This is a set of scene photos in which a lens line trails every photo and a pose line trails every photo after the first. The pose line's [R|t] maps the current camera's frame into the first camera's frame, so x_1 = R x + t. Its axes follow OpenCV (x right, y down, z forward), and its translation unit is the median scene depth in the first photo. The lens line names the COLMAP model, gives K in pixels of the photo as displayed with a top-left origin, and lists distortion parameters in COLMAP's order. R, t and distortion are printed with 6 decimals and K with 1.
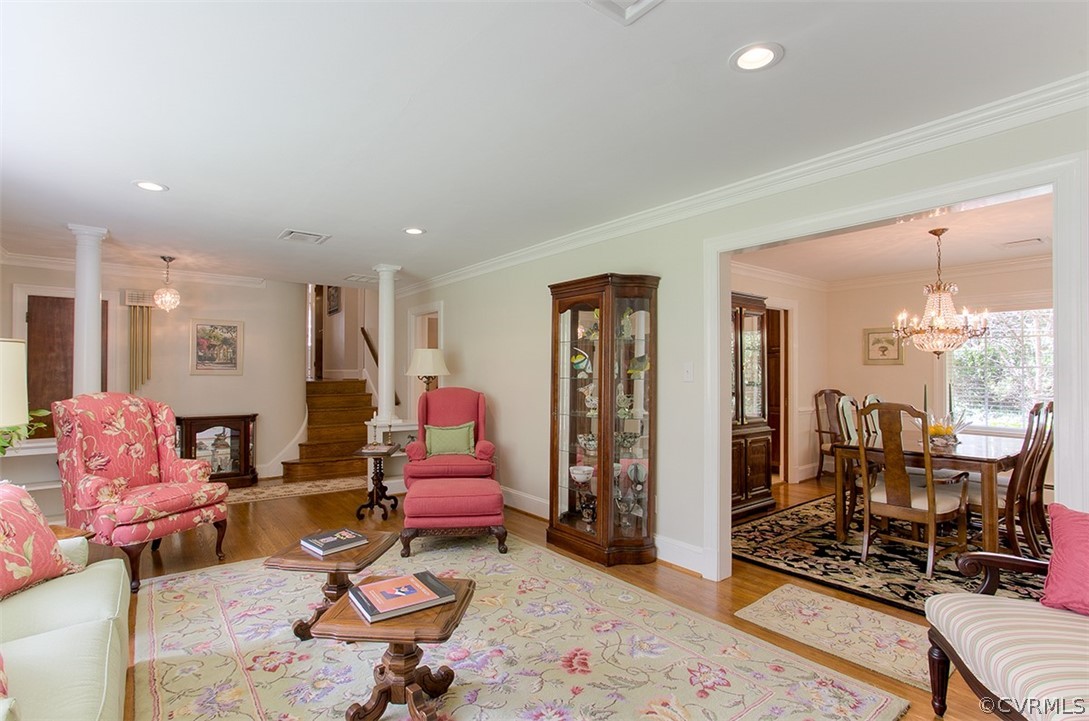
lens RADIAL K [[533.5, 0, 544.4], [0, 533.5, 368.8], [0, 0, 1]] dist [-0.015913, 0.002683]
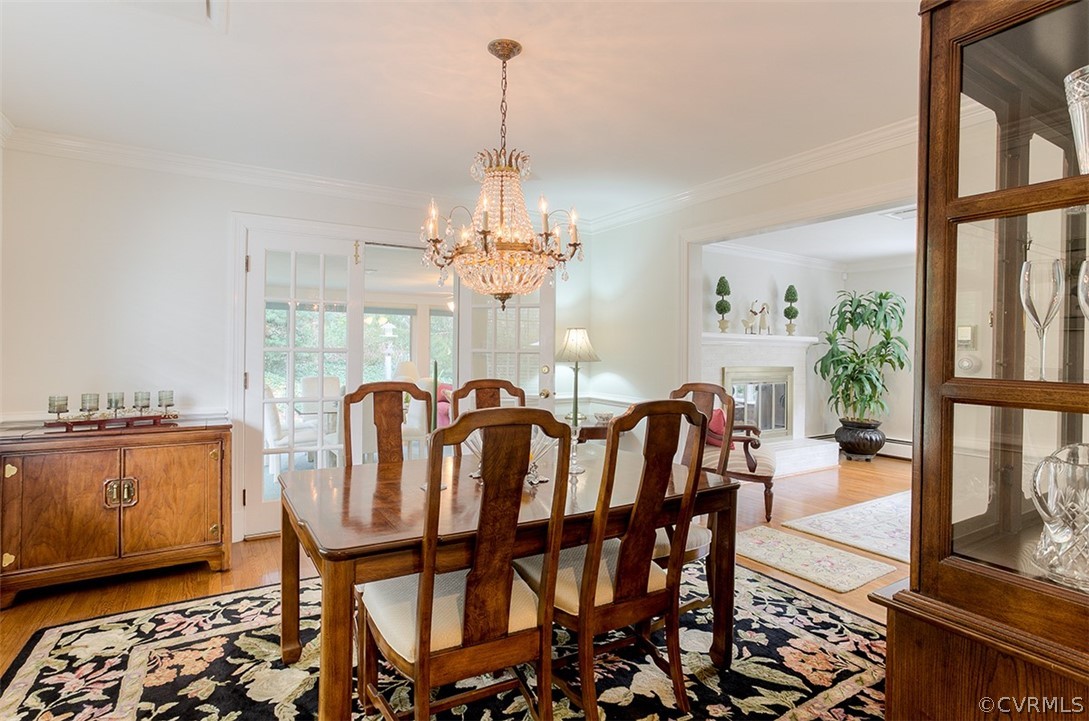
lens RADIAL K [[533.5, 0, 537.4], [0, 533.5, 356.6], [0, 0, 1]] dist [-0.015913, 0.002683]
pose [[-0.991826, -0.009872, 0.127214, 0.651776], [-0.009623, 0.999950, 0.002574, 0.022068], [-0.127233, 0.001329, -0.991872, 1.480796]]
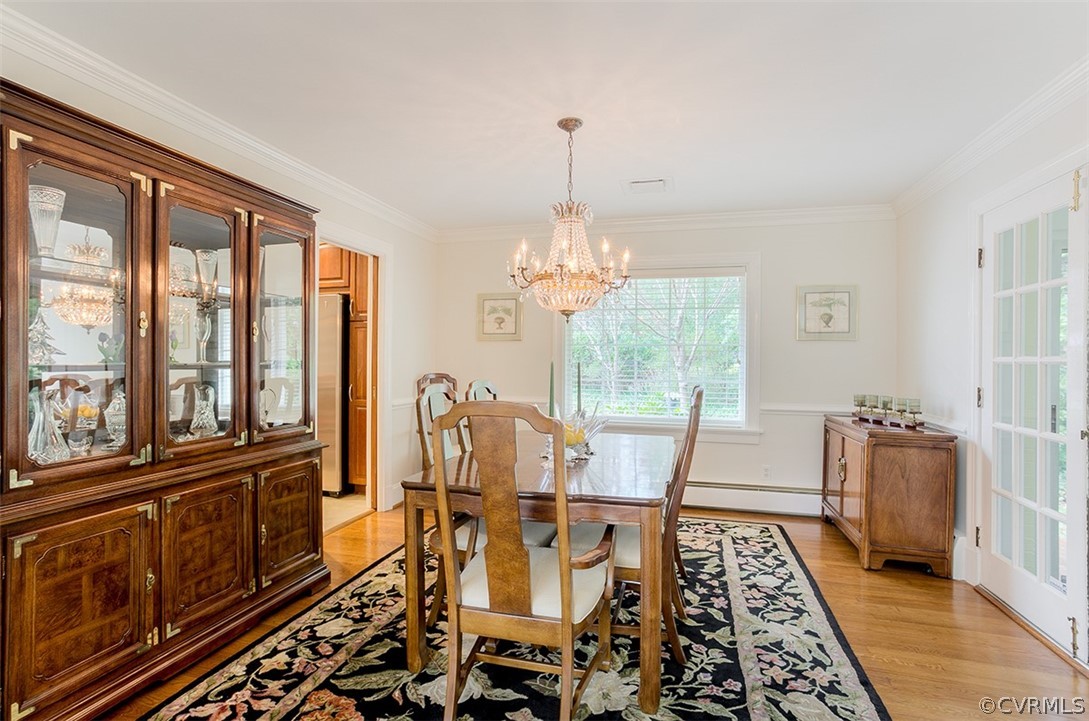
lens RADIAL K [[533.5, 0, 536.1], [0, 533.5, 360.9], [0, 0, 1]] dist [-0.015913, 0.002683]
pose [[0.811917, 0.004006, 0.583759, 0.341118], [-0.011572, 0.999890, 0.009233, 0.021026], [-0.583658, -0.014251, 0.811875, 0.502778]]
